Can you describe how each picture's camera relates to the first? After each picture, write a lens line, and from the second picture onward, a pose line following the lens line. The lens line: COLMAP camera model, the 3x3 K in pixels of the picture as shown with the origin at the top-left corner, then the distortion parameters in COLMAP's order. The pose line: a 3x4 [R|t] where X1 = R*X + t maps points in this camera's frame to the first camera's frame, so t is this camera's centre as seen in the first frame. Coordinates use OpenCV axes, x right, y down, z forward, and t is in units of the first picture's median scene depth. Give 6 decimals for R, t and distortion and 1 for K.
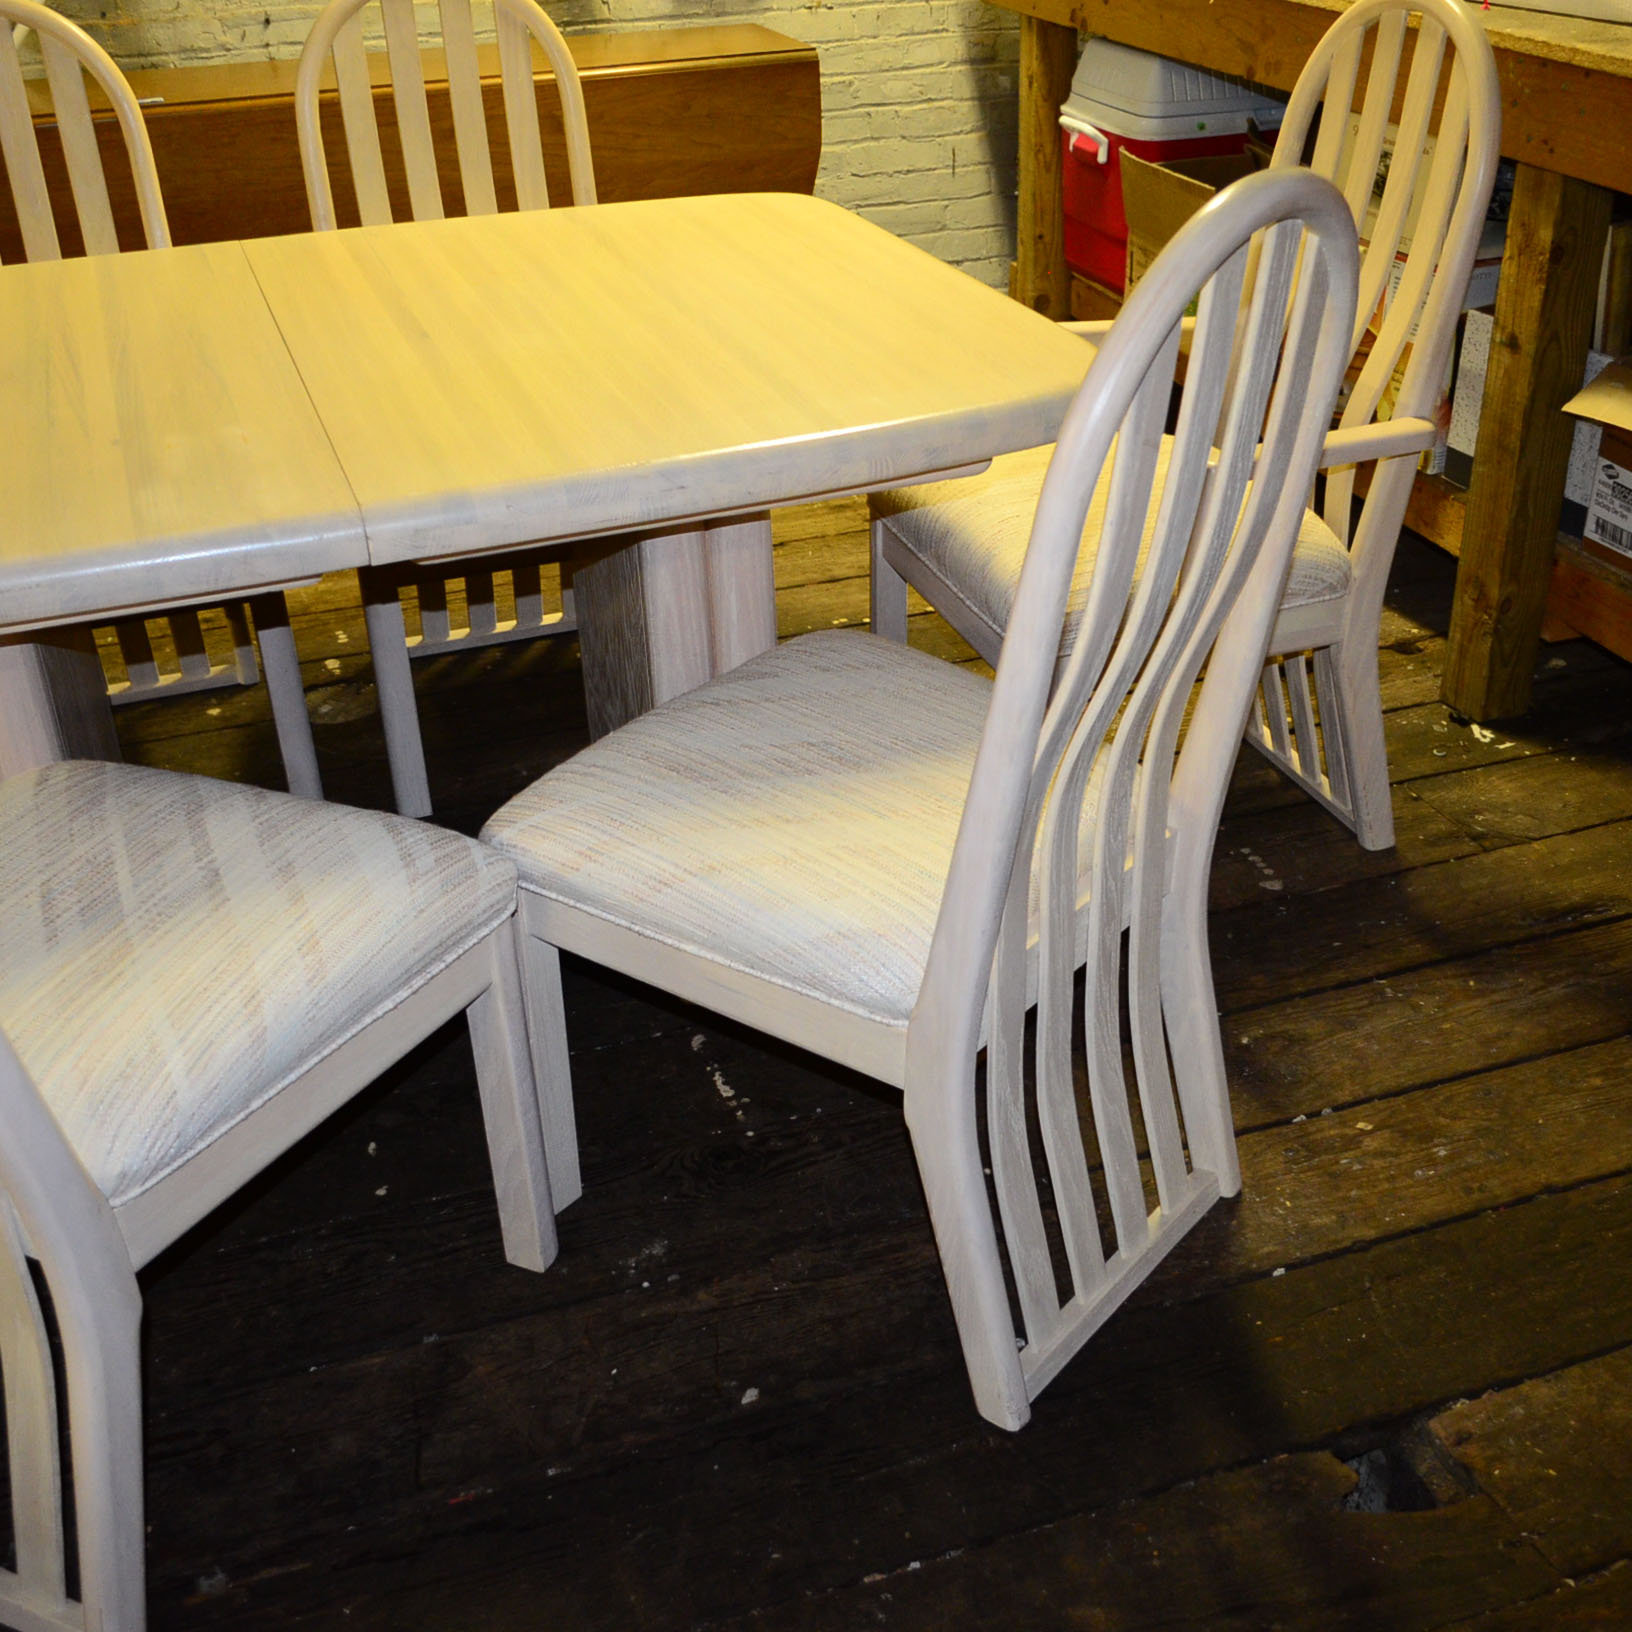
lens RADIAL K [[1906.8, 0, 837.5], [0, 1906.8, 827.6], [0, 0, 1]] dist [-0.012232, 0.000000]
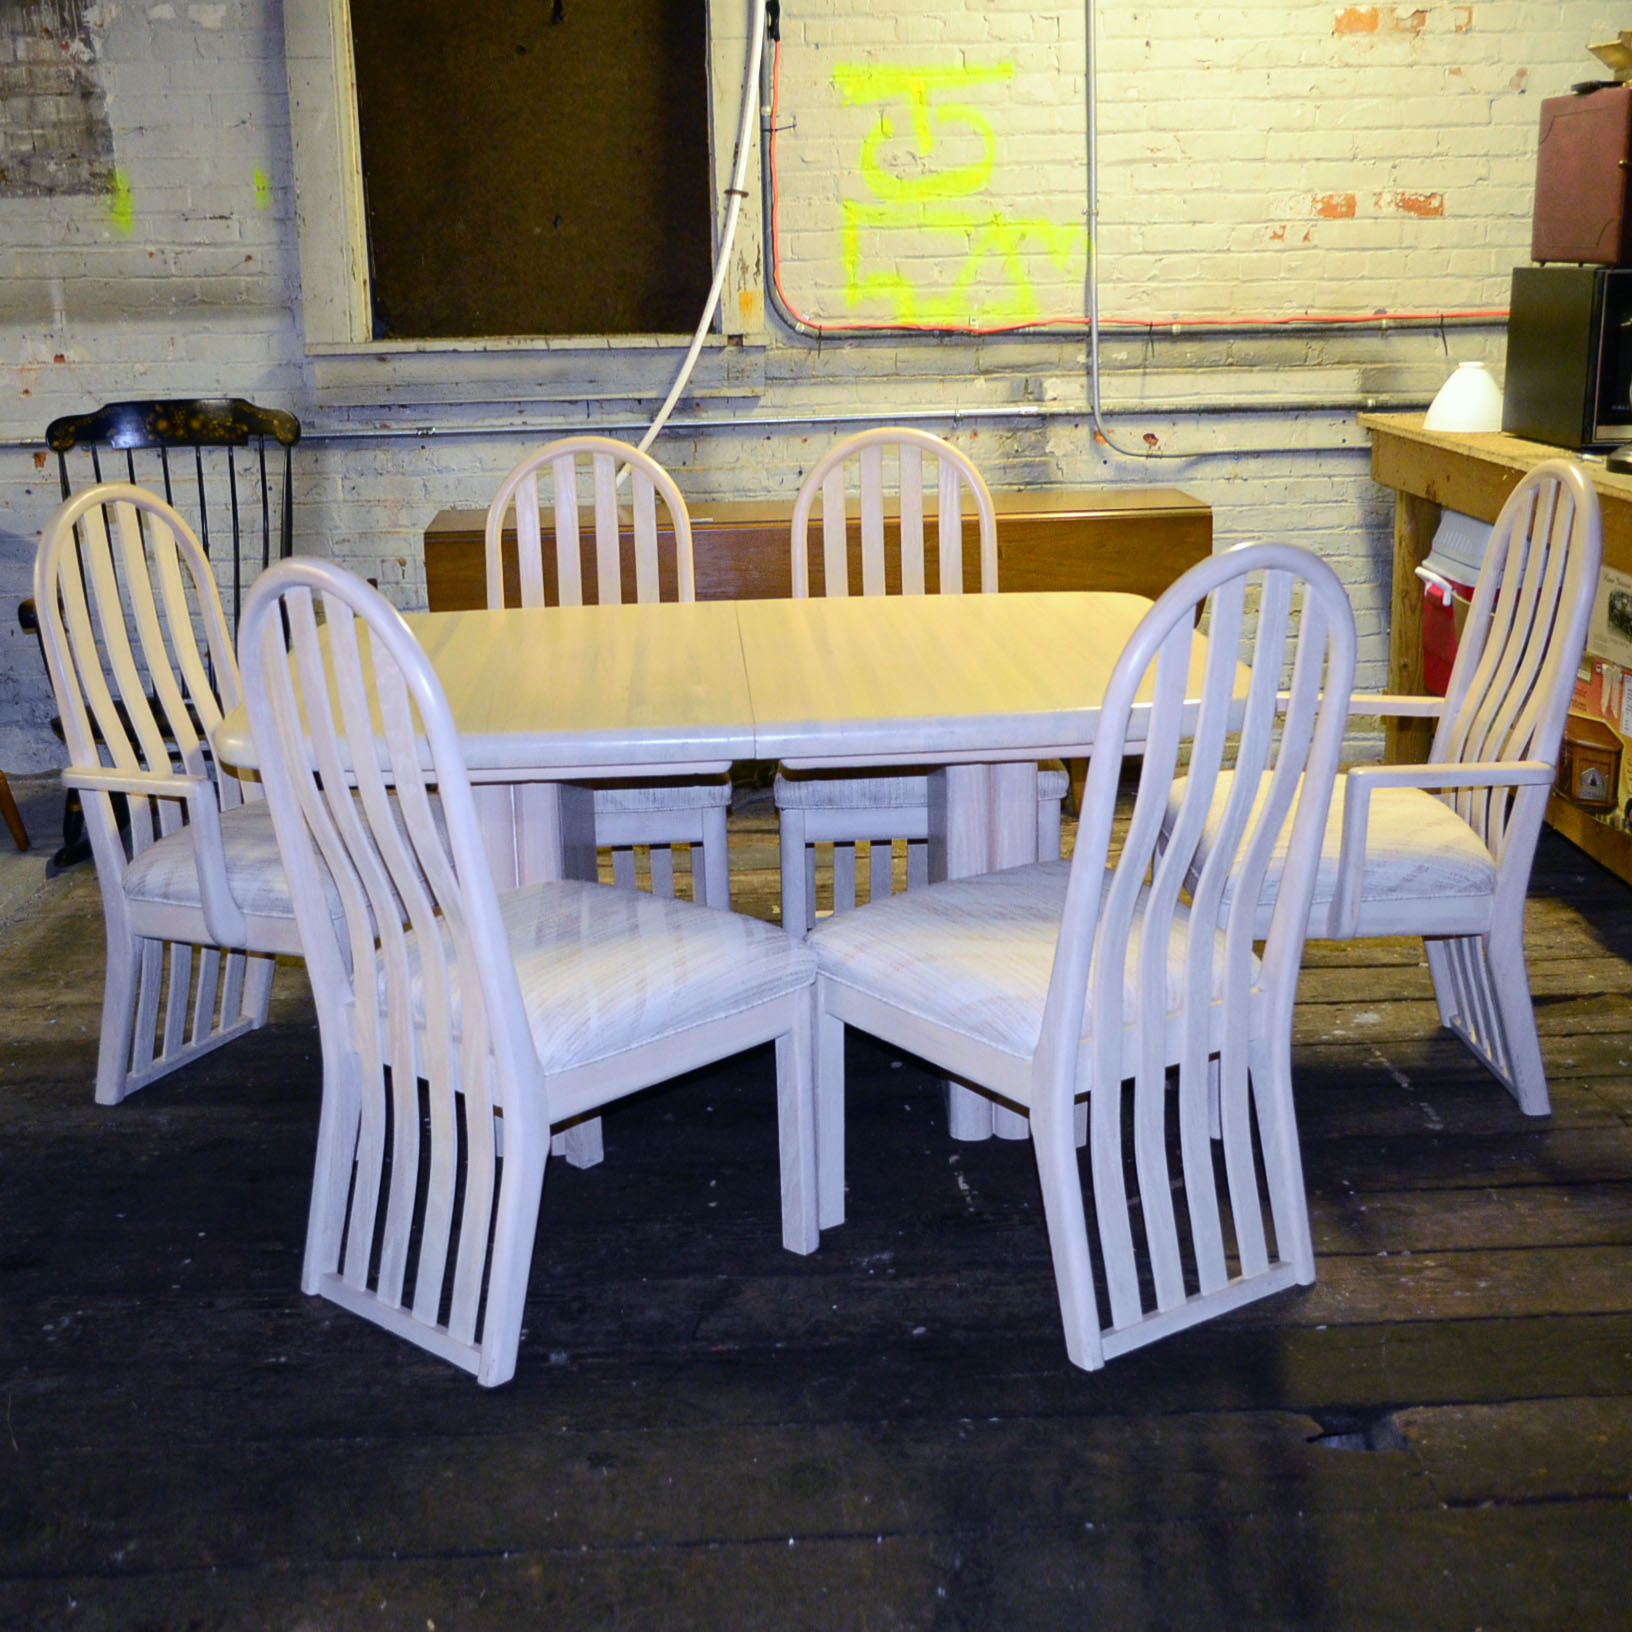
lens RADIAL K [[2065.9, 0, 801.5], [0, 2065.9, 810.7], [0, 0, 1]] dist [-0.014077, 0.000000]
pose [[0.954277, 0.079235, -0.288232, 0.201043], [-0.149483, 0.961501, -0.230589, 0.201344], [0.258865, 0.263132, 0.929382, -0.413329]]
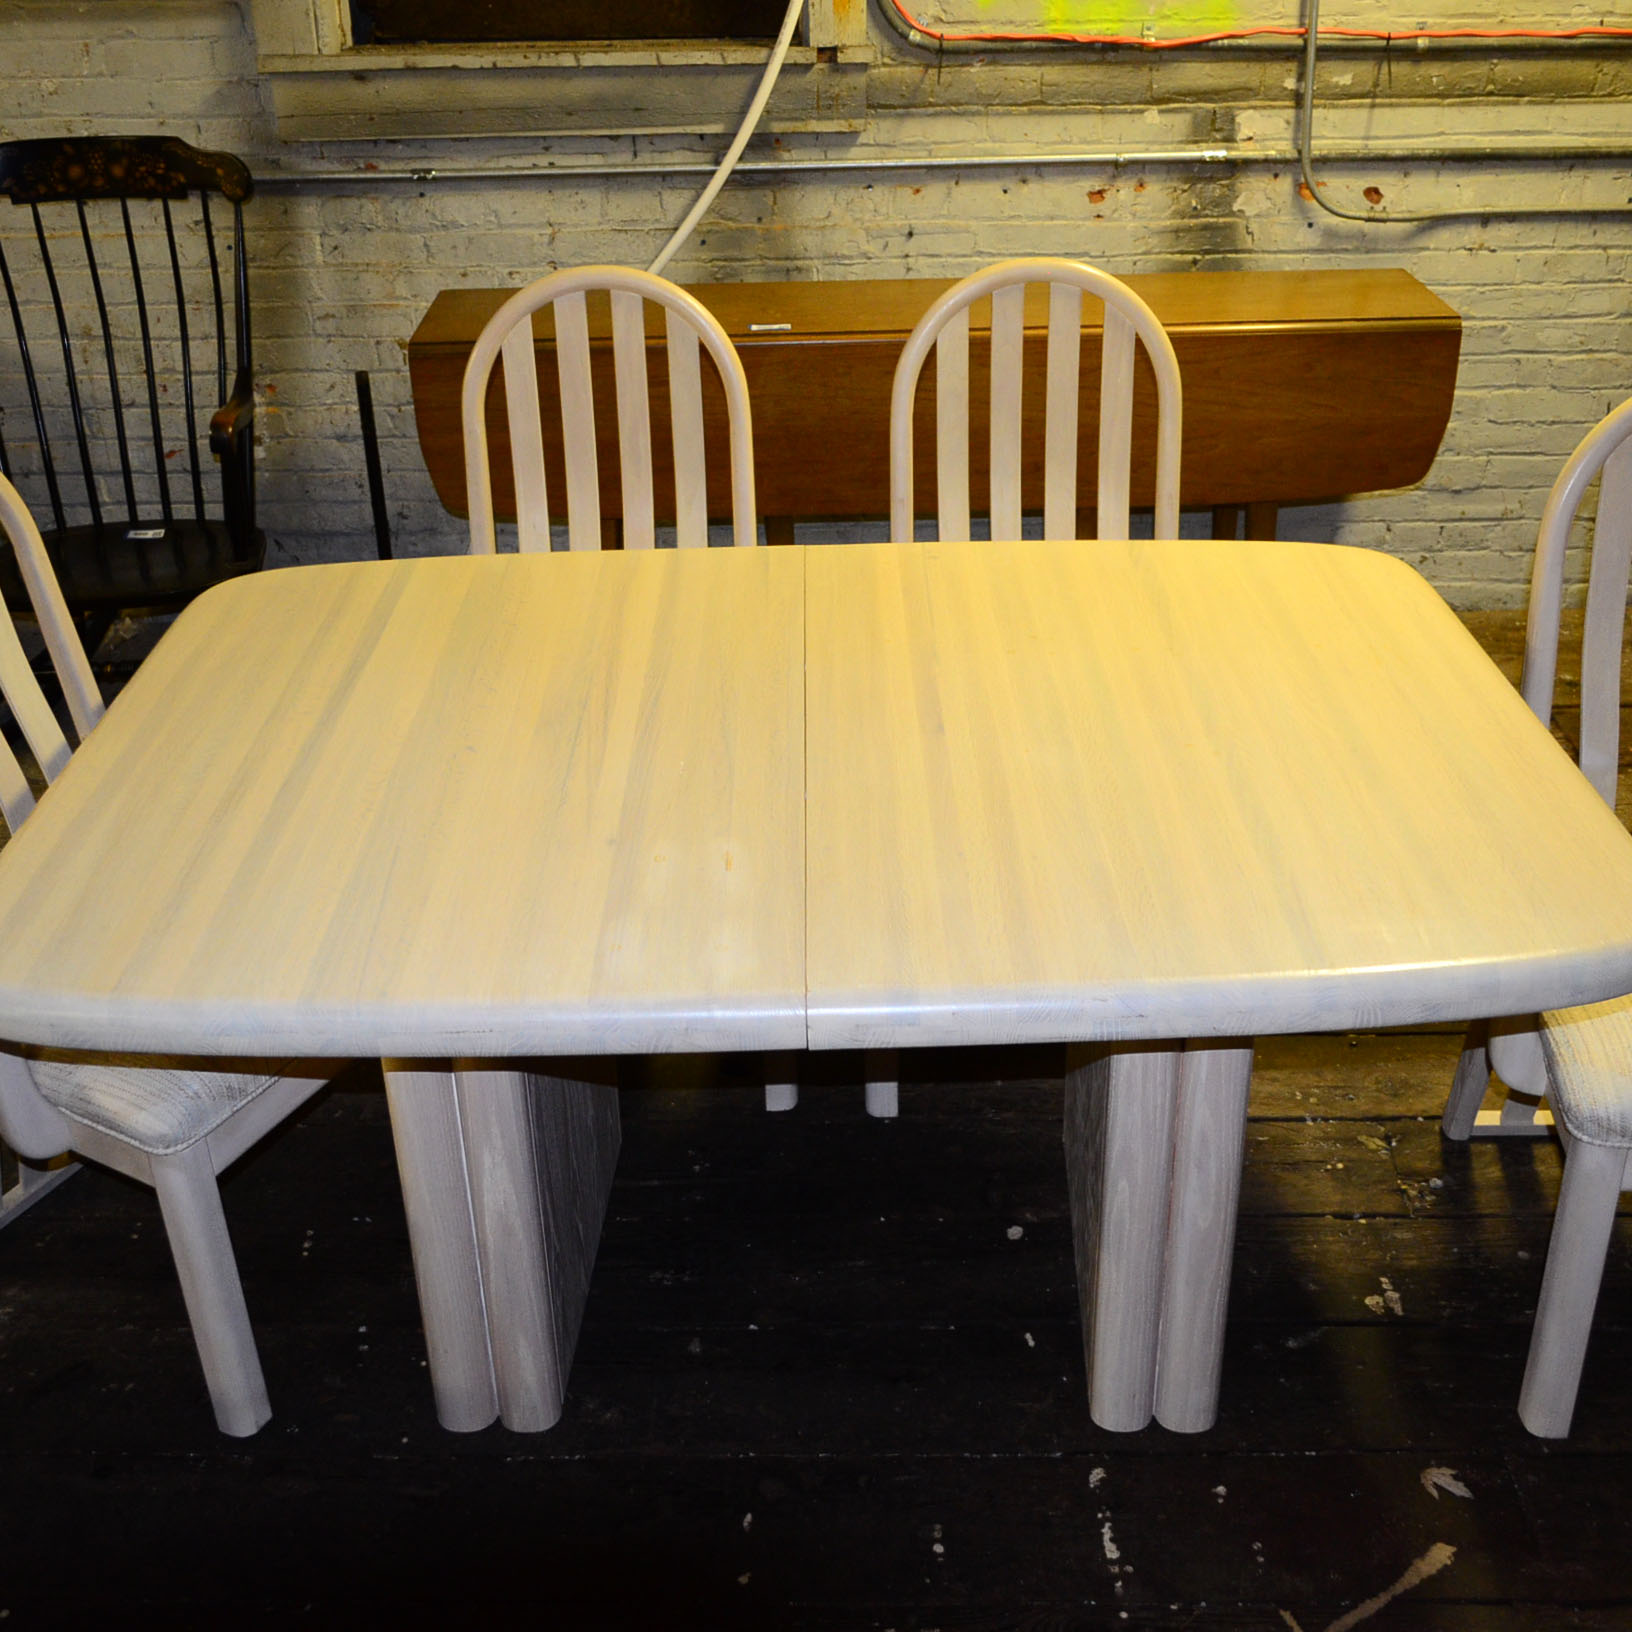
lens RADIAL K [[1906.8, 0, 833.0], [0, 1906.8, 832.5], [0, 0, 1]] dist [-0.012232, 0.000000]
pose [[0.940350, 0.169514, -0.294971, 0.024985], [-0.174052, 0.984675, 0.011003, -0.167295], [0.292316, 0.040993, 0.955443, 0.036967]]
